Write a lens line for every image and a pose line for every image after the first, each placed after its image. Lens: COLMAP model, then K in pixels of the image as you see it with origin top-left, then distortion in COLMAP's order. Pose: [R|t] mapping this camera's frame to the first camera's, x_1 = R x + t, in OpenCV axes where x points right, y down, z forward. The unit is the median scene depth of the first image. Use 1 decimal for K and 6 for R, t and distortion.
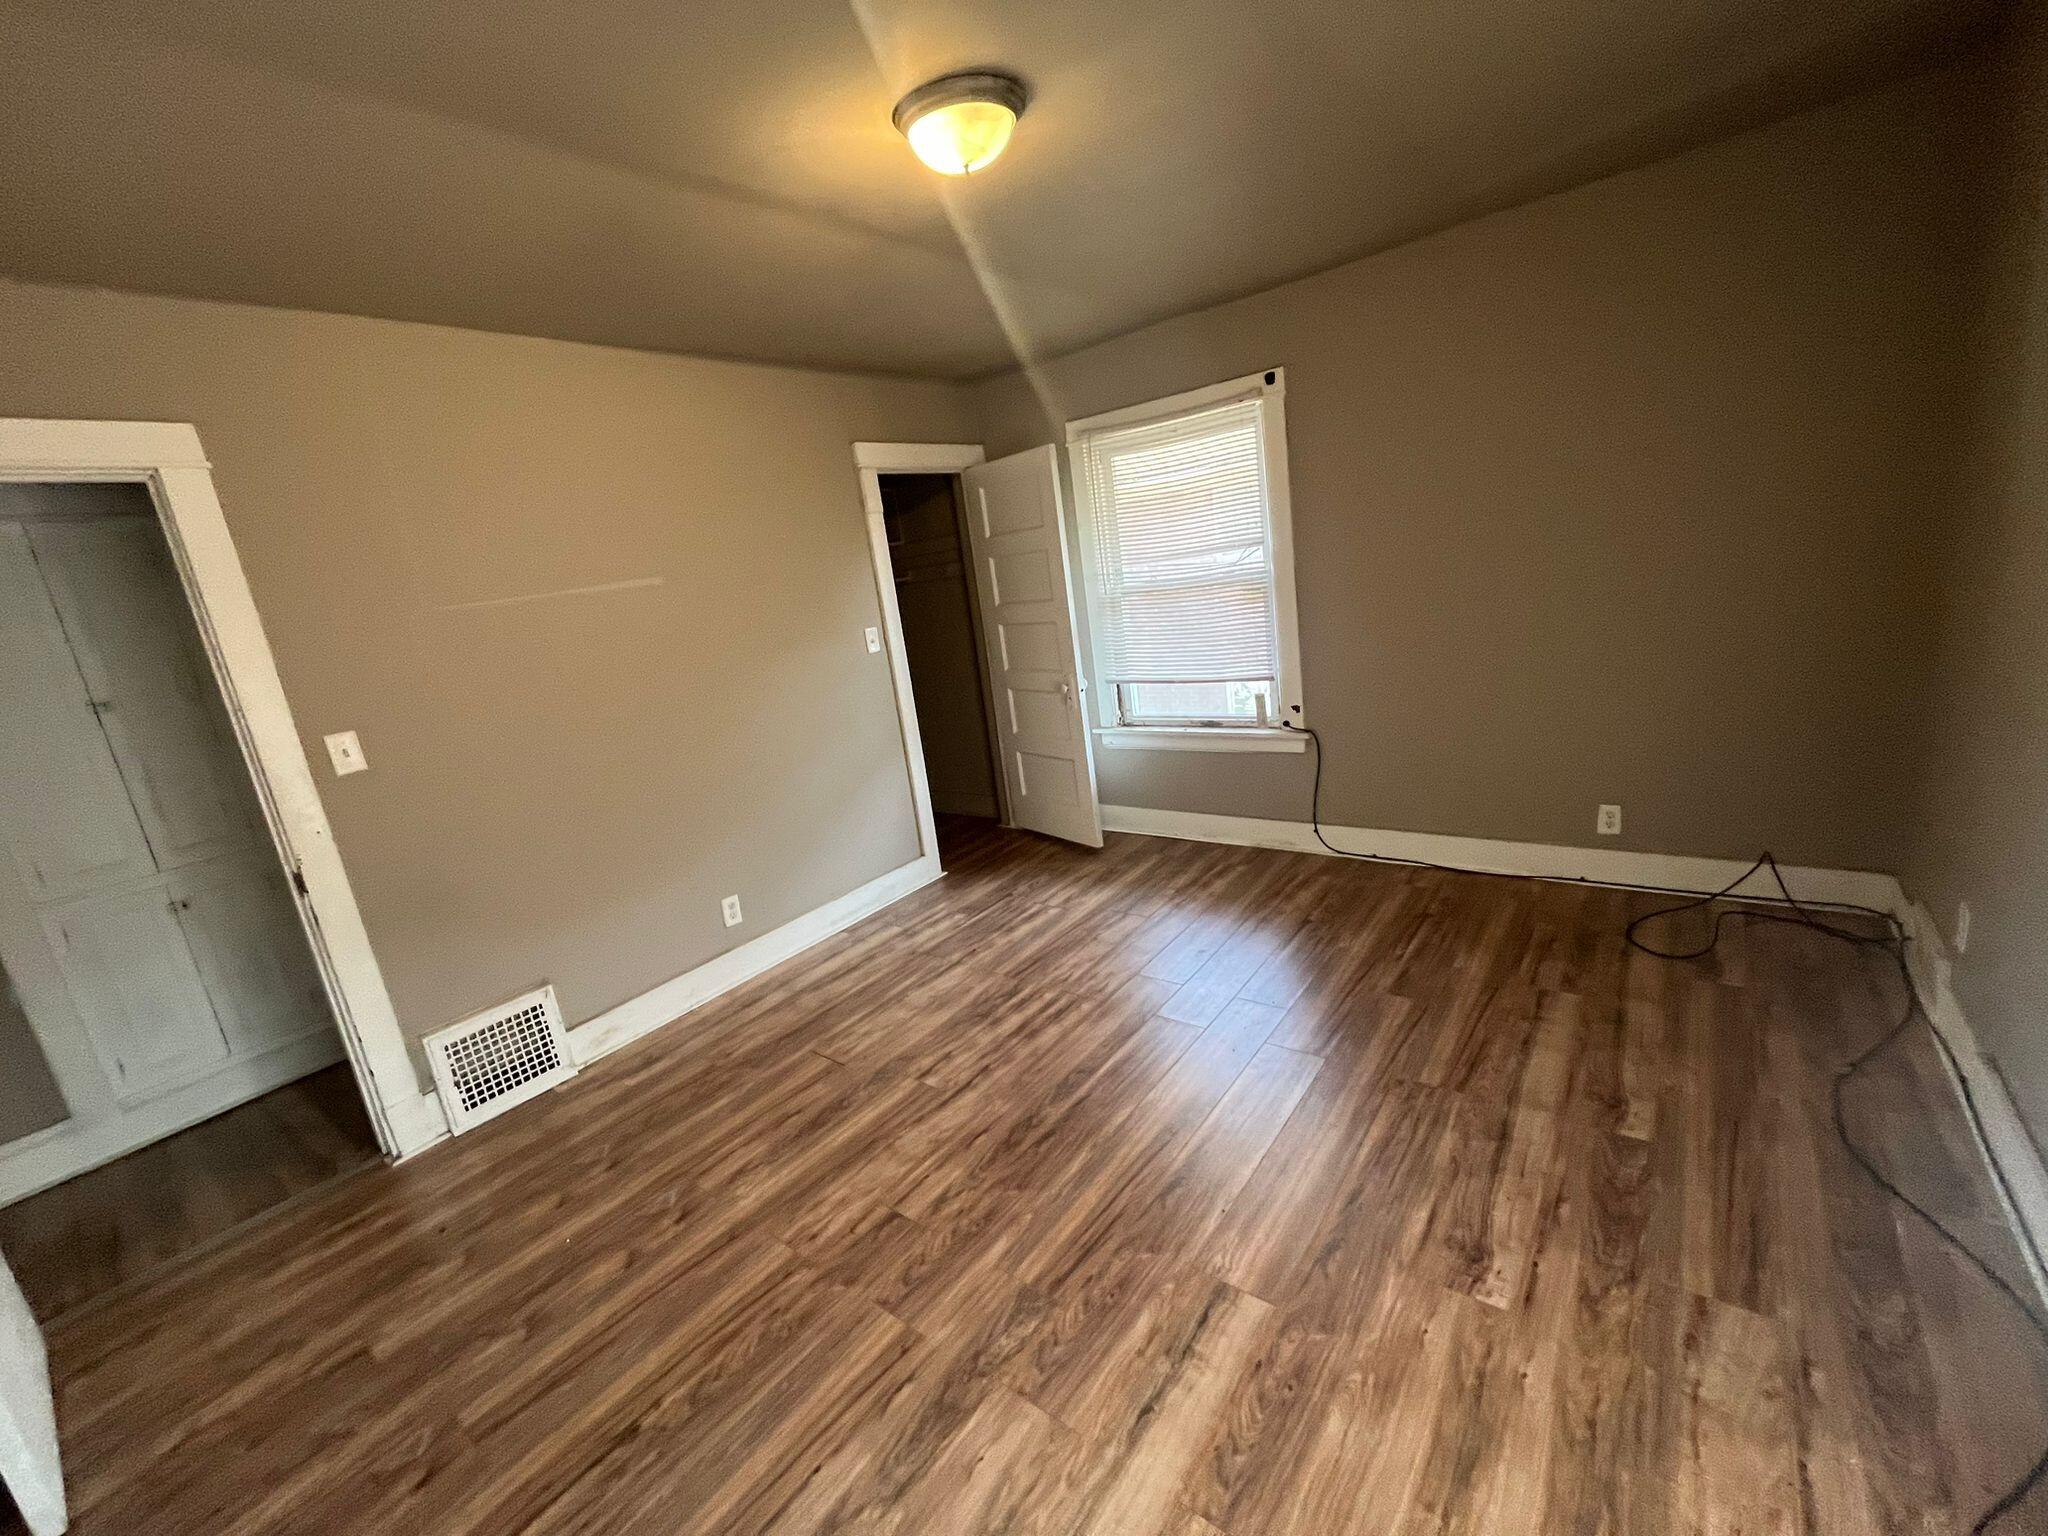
lens RADIAL K [[818.2, 0, 1040.4], [0, 818.2, 758.5], [0, 0, 1]] dist [-0.001524, -0.000142]
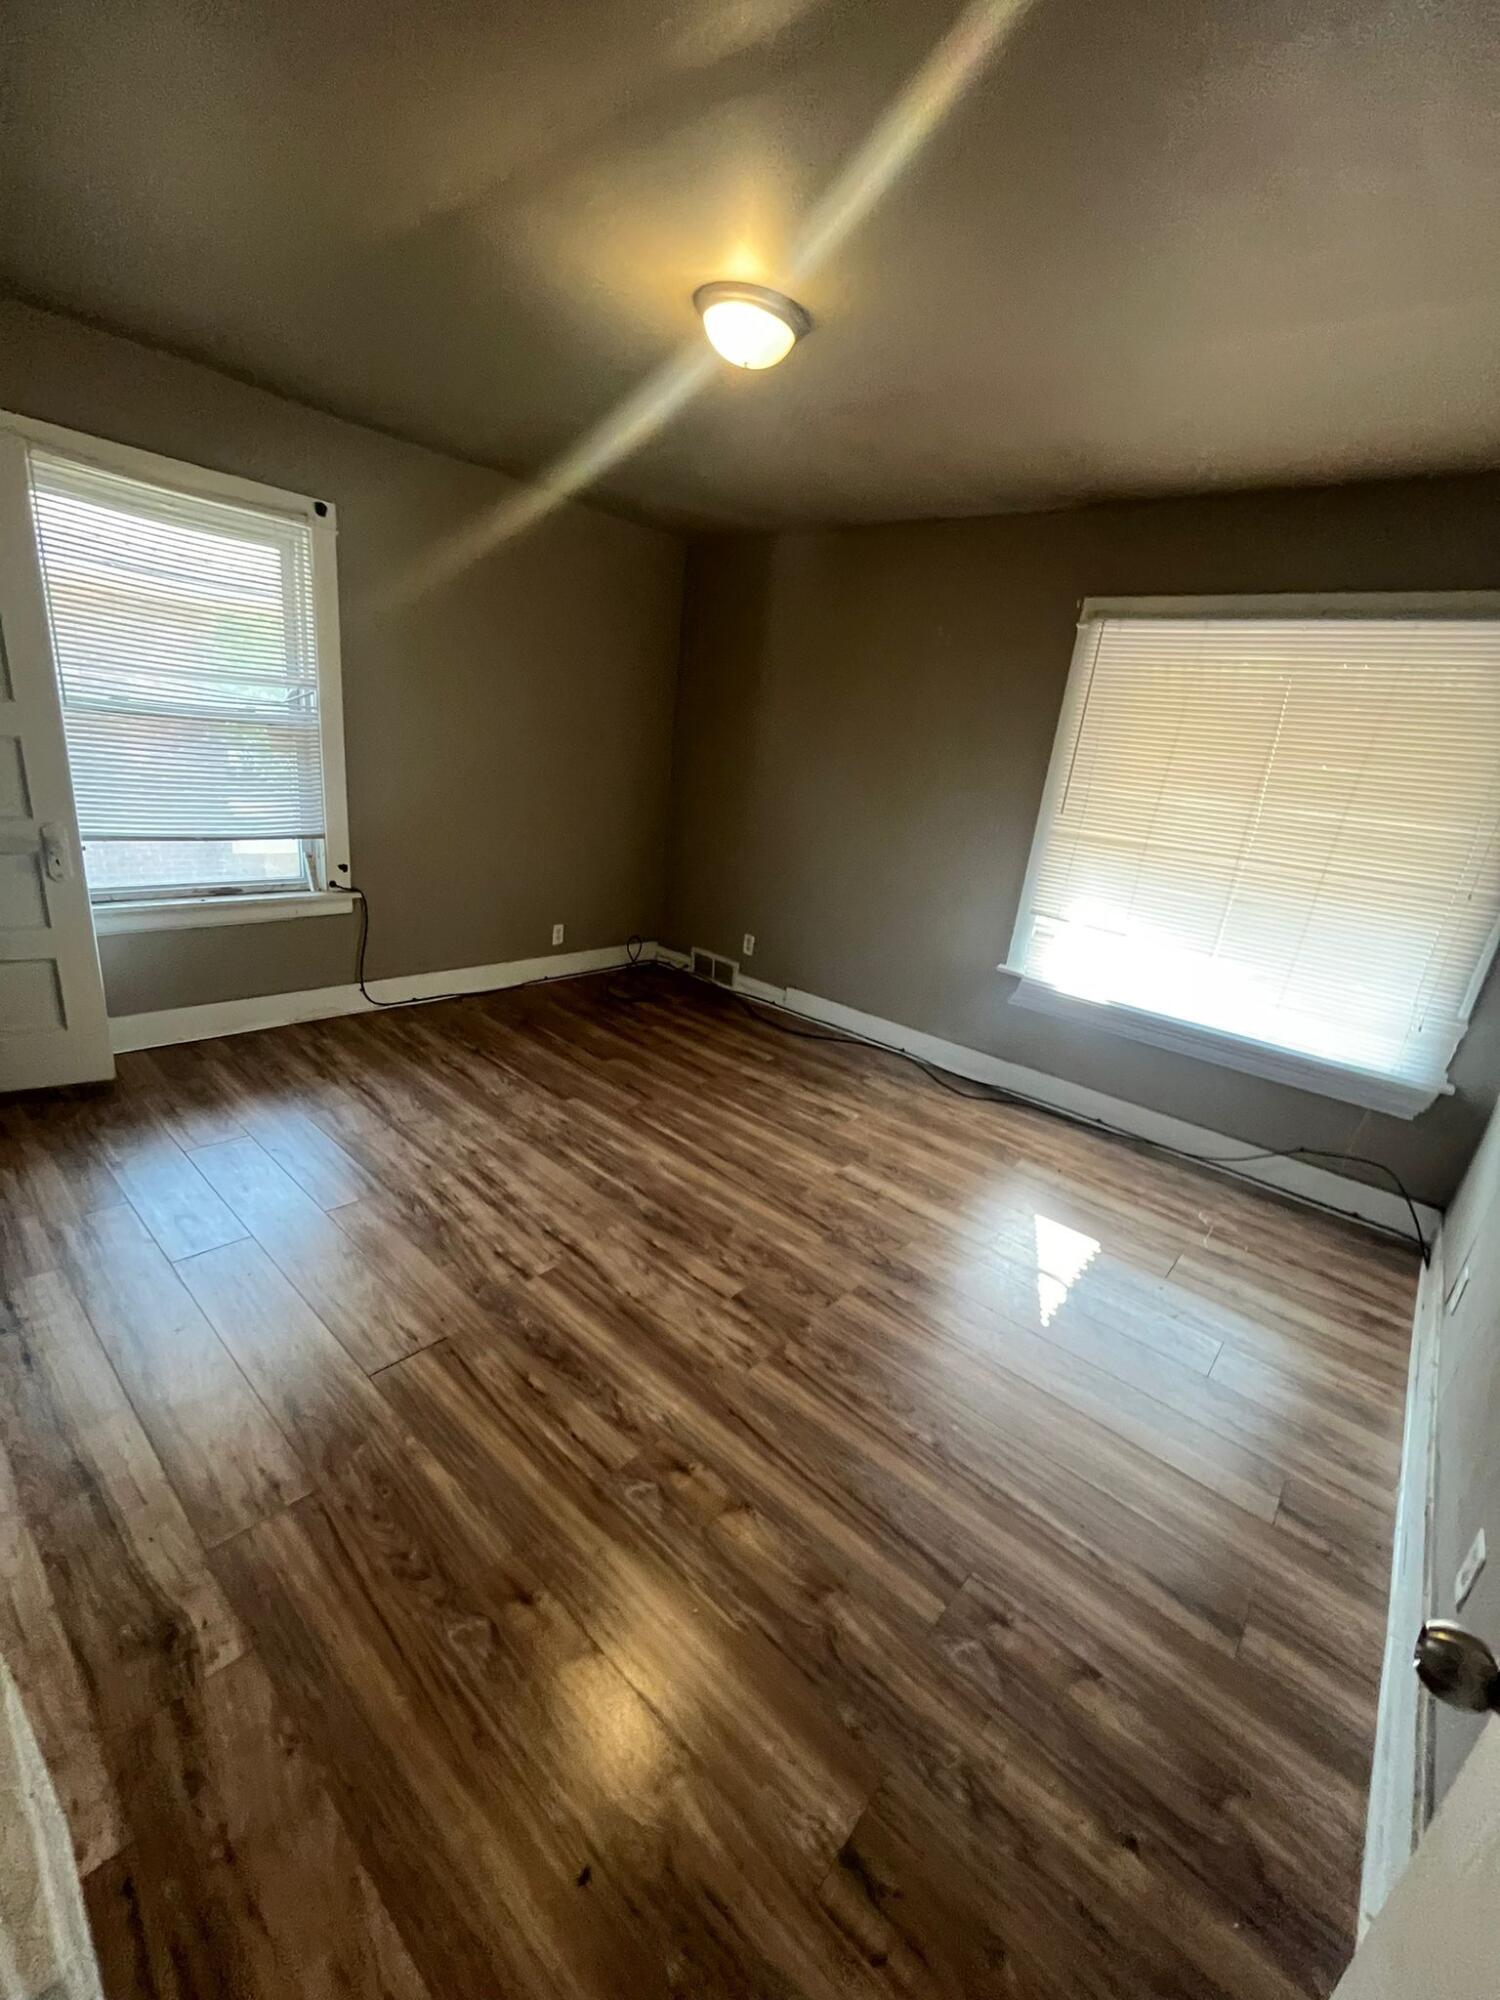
lens RADIAL K [[799.0, 0, 750.0], [0, 799.0, 1000.0], [0, 0, 1]] dist [-0.001524, -0.000142]
pose [[0.055080, -0.172454, 0.983476, -0.890520], [0.113103, 0.979710, 0.165459, -0.012432], [-0.992055, 0.102121, 0.073468, 0.650815]]
